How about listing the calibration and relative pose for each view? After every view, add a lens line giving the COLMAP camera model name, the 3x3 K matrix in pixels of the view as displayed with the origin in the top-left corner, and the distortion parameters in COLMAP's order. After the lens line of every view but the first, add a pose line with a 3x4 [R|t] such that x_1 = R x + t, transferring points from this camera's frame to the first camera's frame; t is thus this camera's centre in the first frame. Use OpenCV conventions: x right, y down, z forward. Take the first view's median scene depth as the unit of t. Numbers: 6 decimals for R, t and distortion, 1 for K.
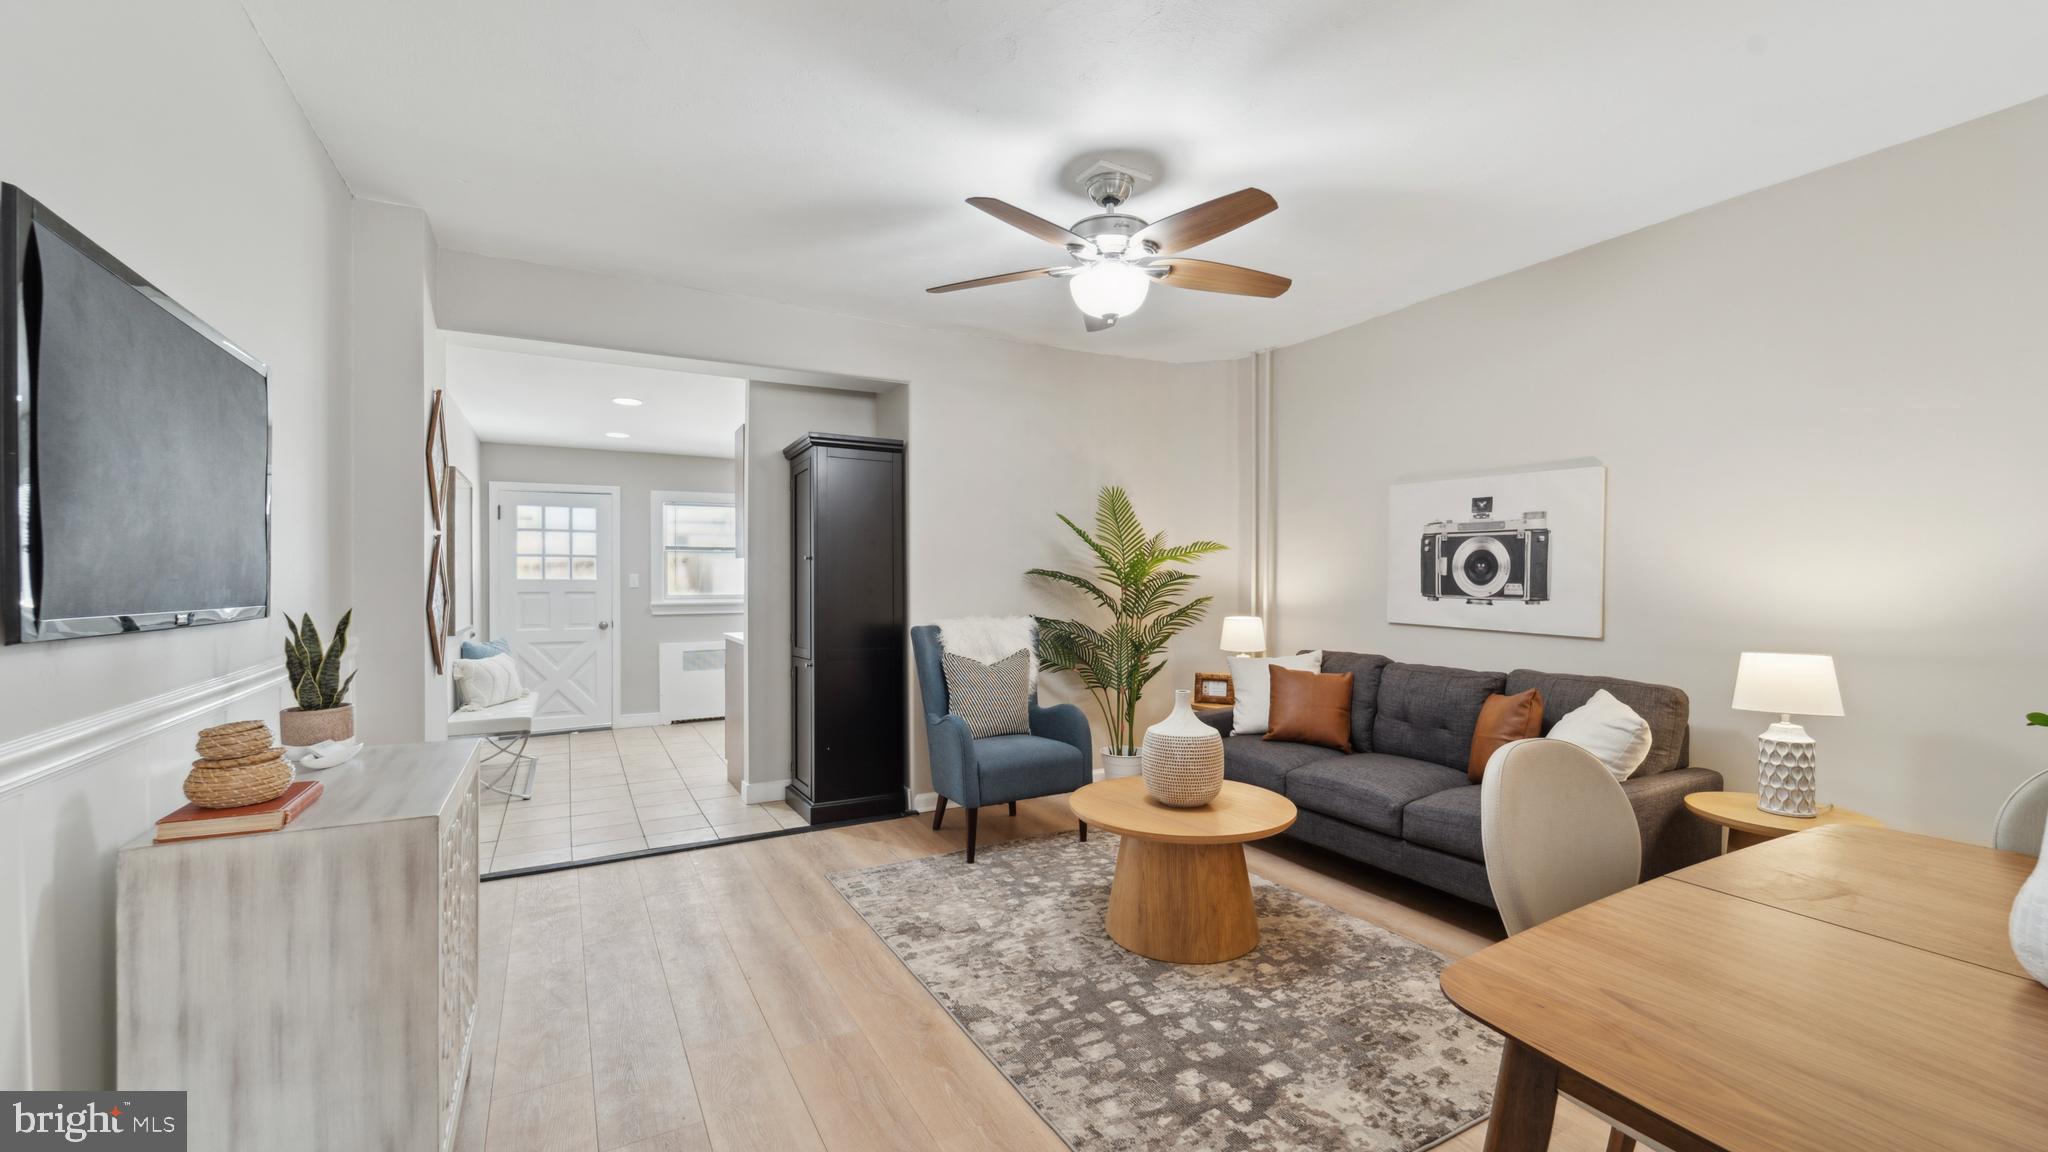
lens RADIAL K [[827.3, 0, 1027.4], [0, 827.3, 576.0], [0, 0, 1]] dist [0.001315, -0.001755]
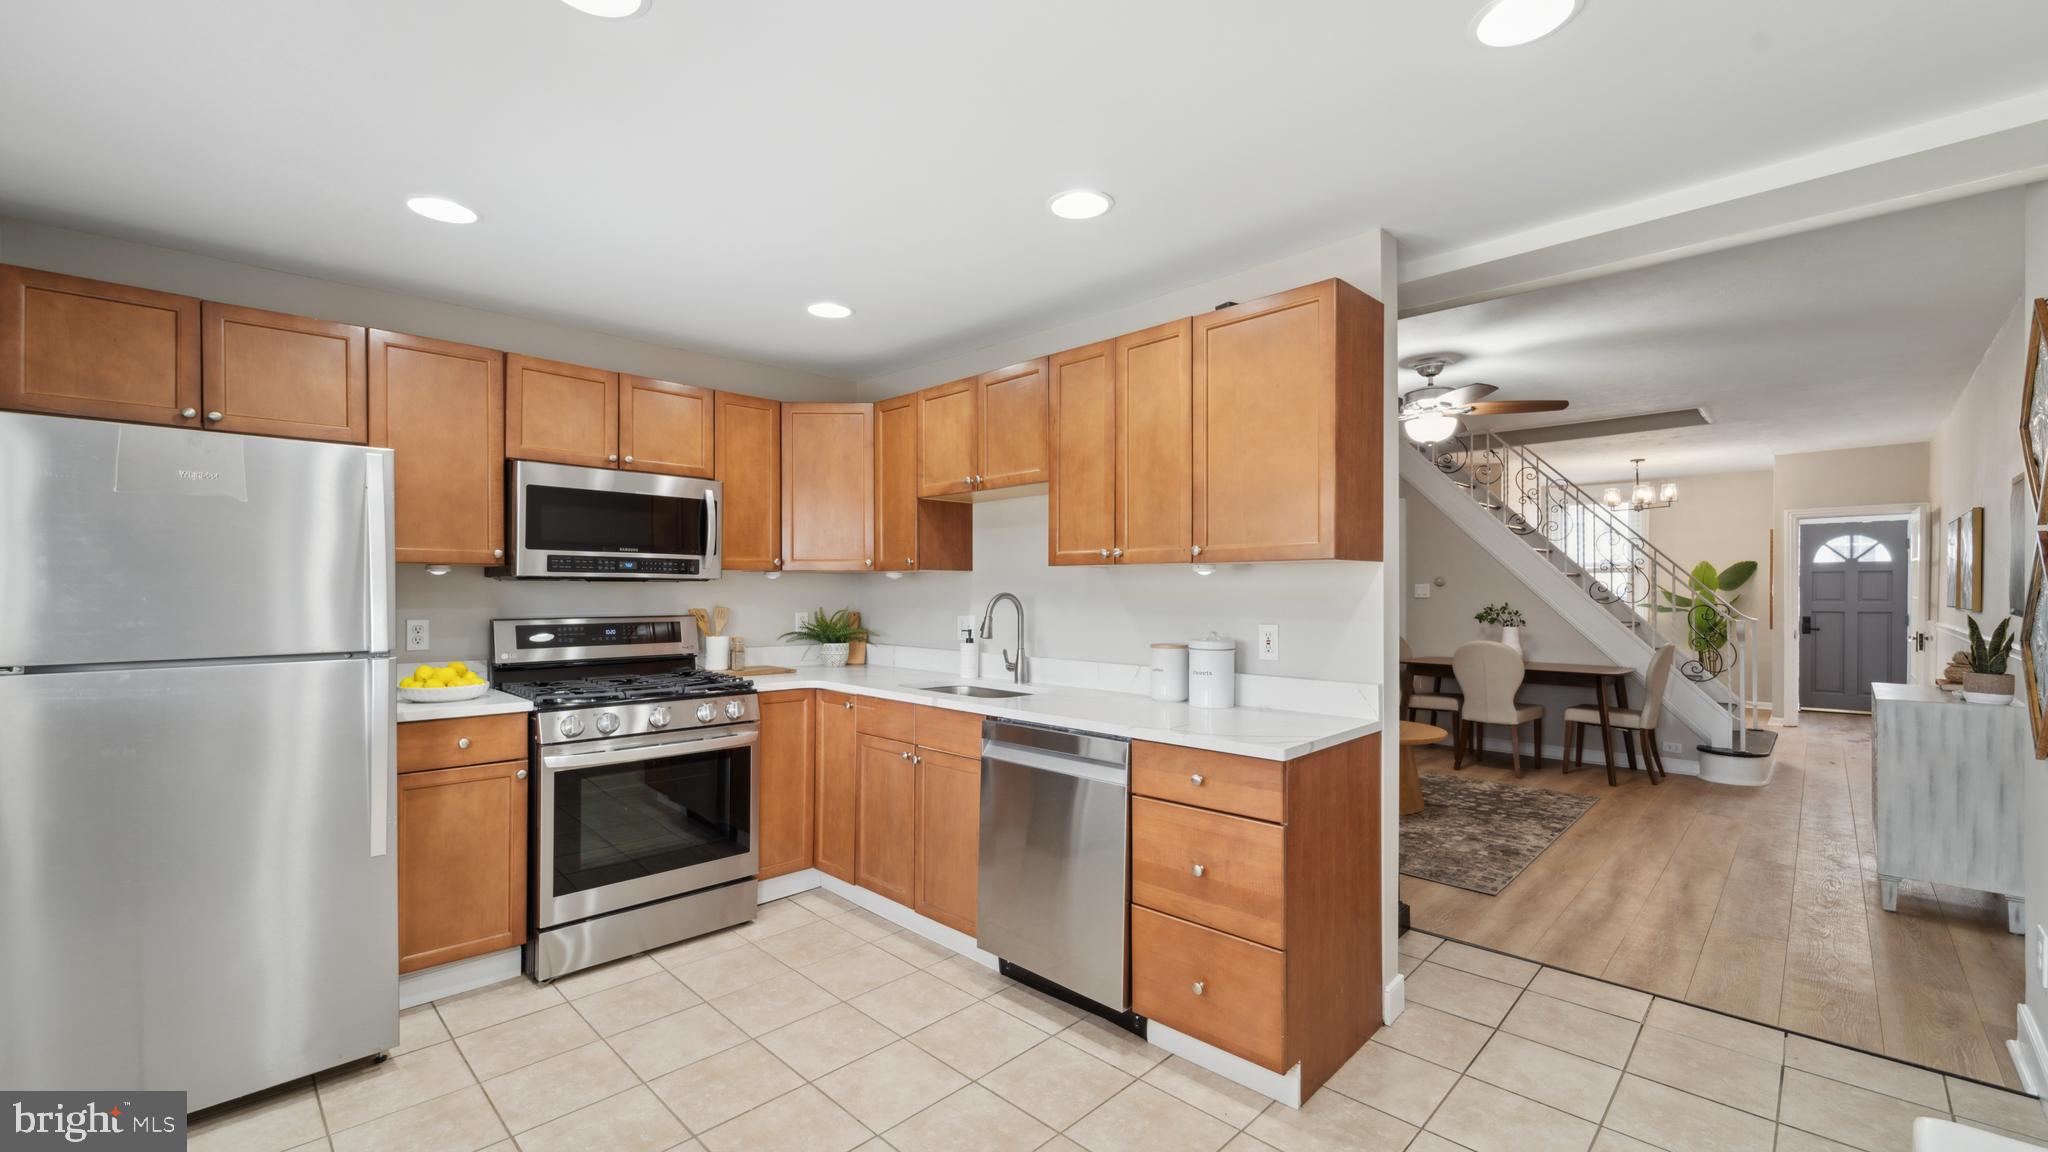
lens RADIAL K [[827.3, 0, 1028.4], [0, 827.3, 594.1], [0, 0, 1]] dist [0.001315, -0.001755]
pose [[-0.285249, -0.001114, 0.958453, -1.081469], [0.000809, 0.999999, 0.001403, -0.003194], [-0.958453, 0.001175, -0.285248, 1.897404]]
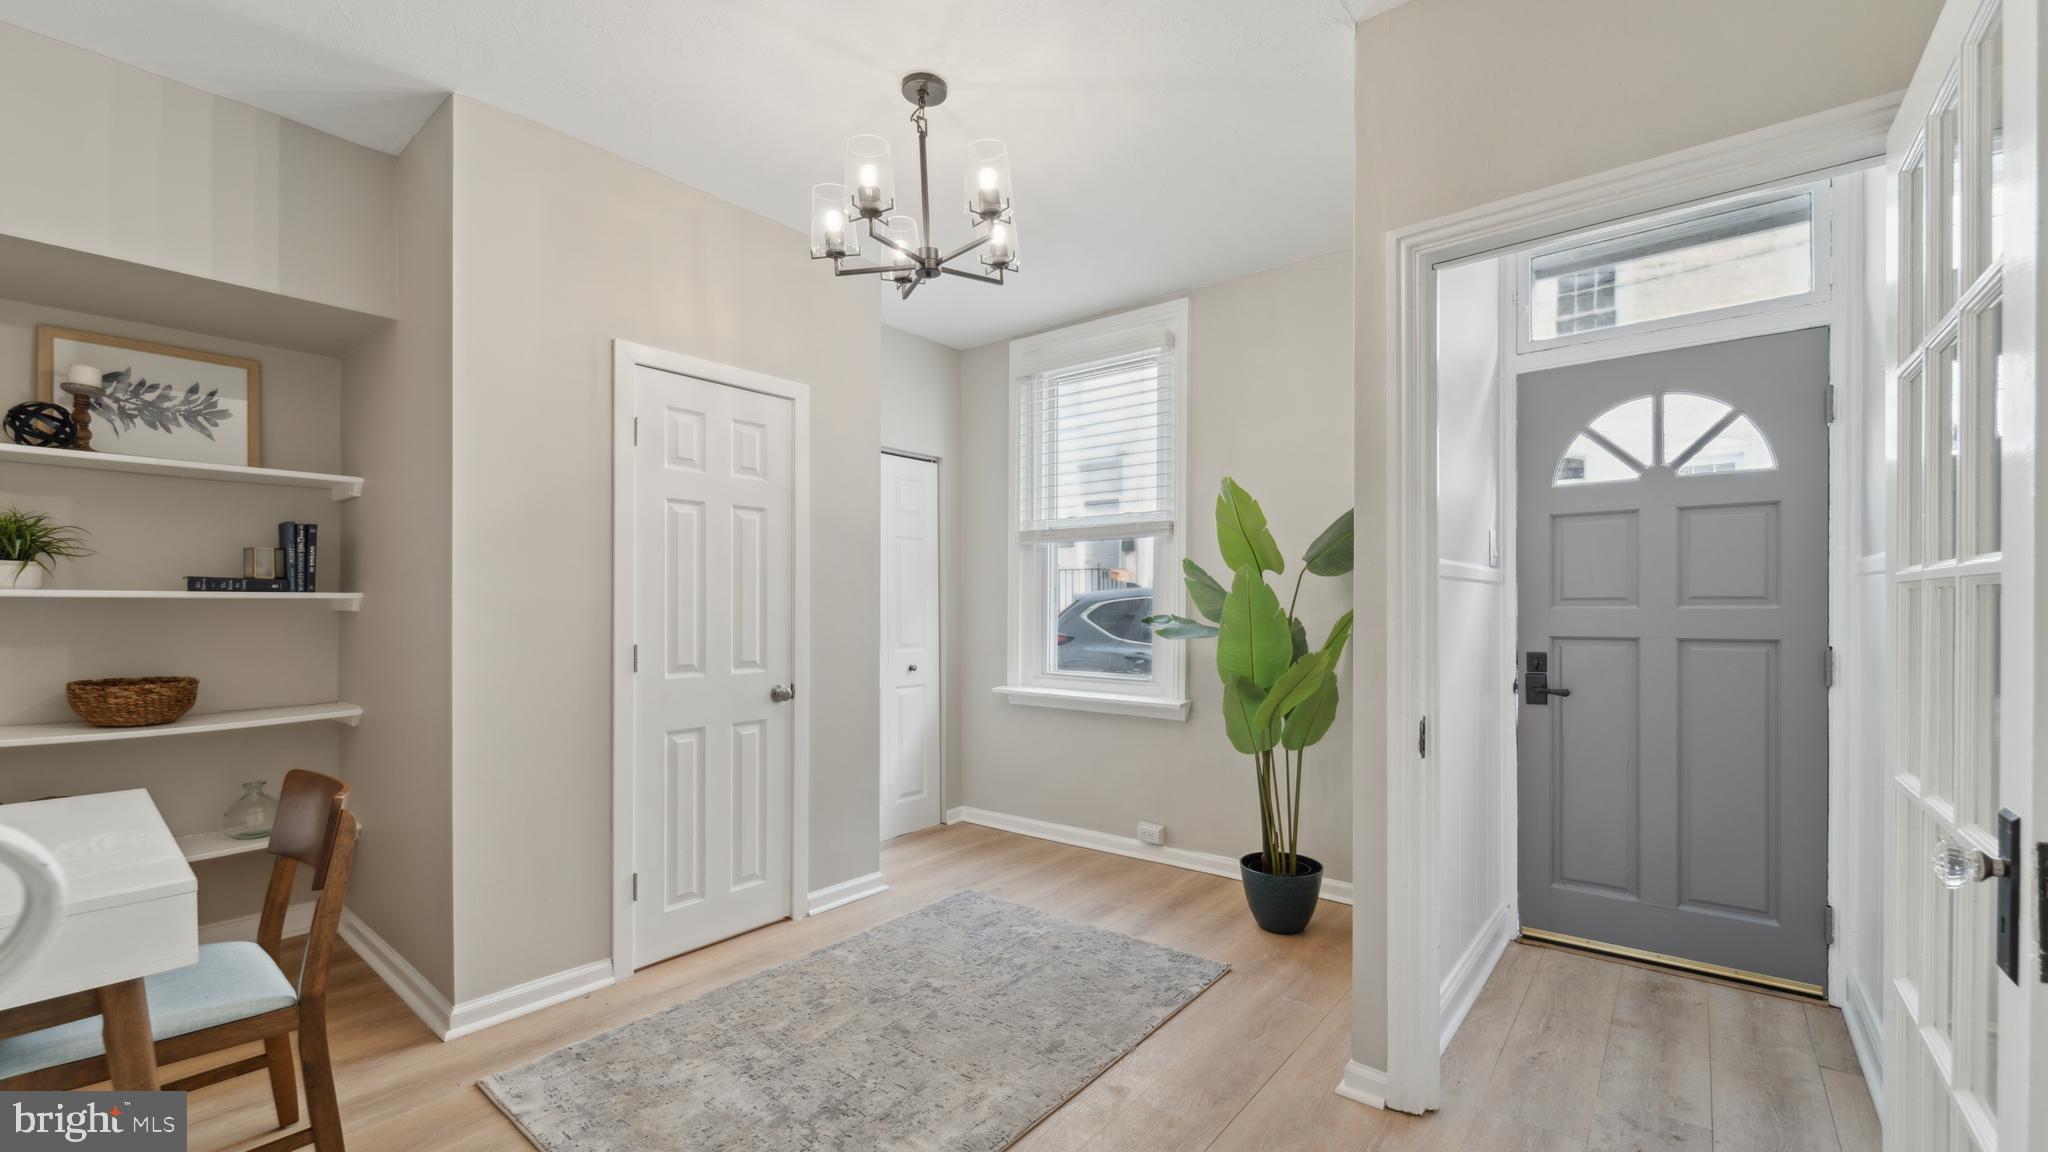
lens RADIAL K [[827.3, 0, 1035.3], [0, 827.3, 611.2], [0, 0, 1]] dist [0.001315, -0.001755]
pose [[-0.376622, 0.002222, 0.926364, 0.128855], [0.001612, 0.999997, -0.001743, 0.032053], [-0.926365, 0.000837, -0.376625, -0.411448]]
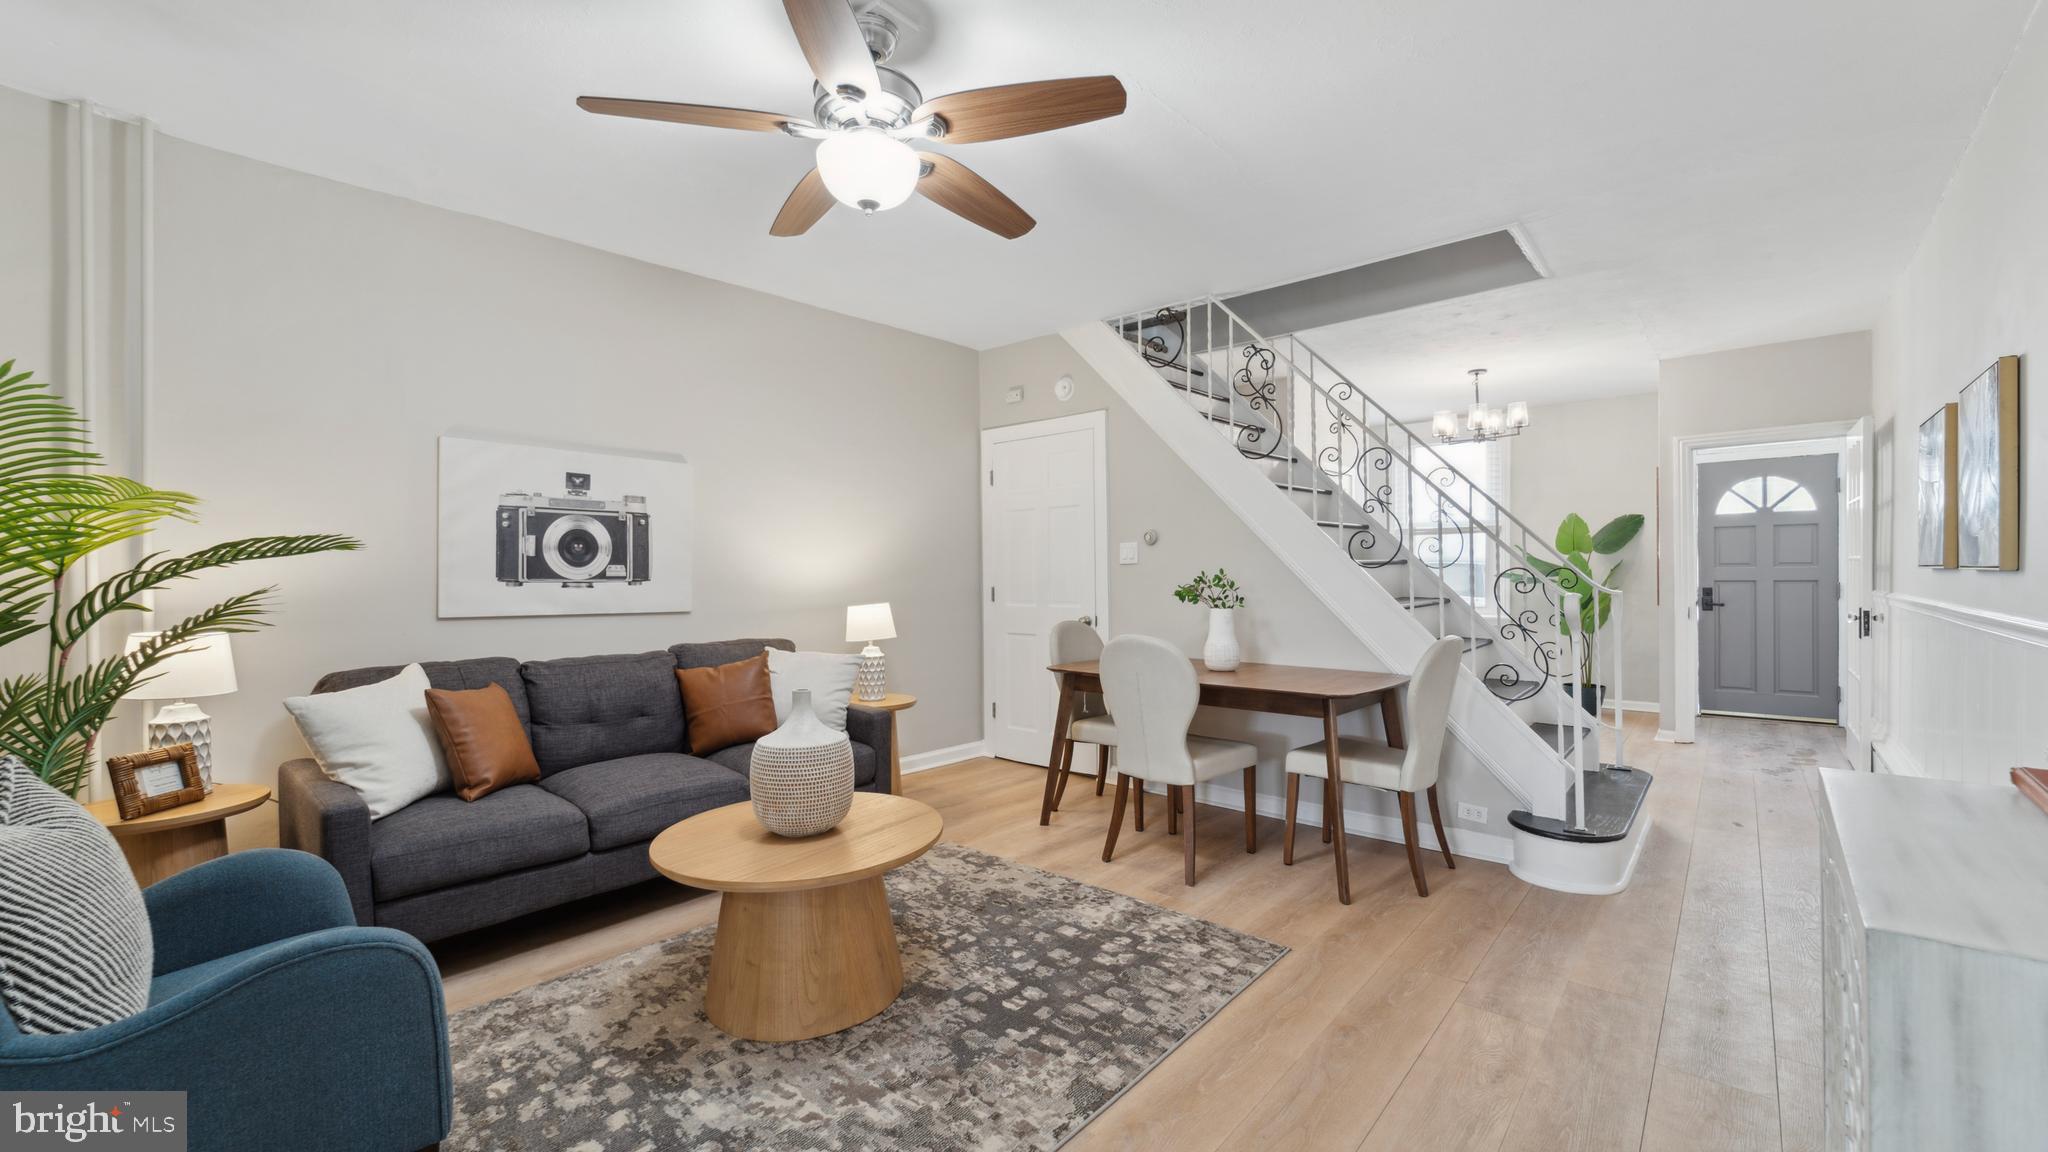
lens RADIAL K [[827.3, 0, 1024.6], [0, 827.3, 572.6], [0, 0, 1]] dist [0.001315, -0.001755]
pose [[-0.335195, 0.003882, 0.942141, -0.559565], [0.009156, 0.999958, -0.000862, 0.025379], [-0.942104, 0.008337, -0.335216, 0.936240]]
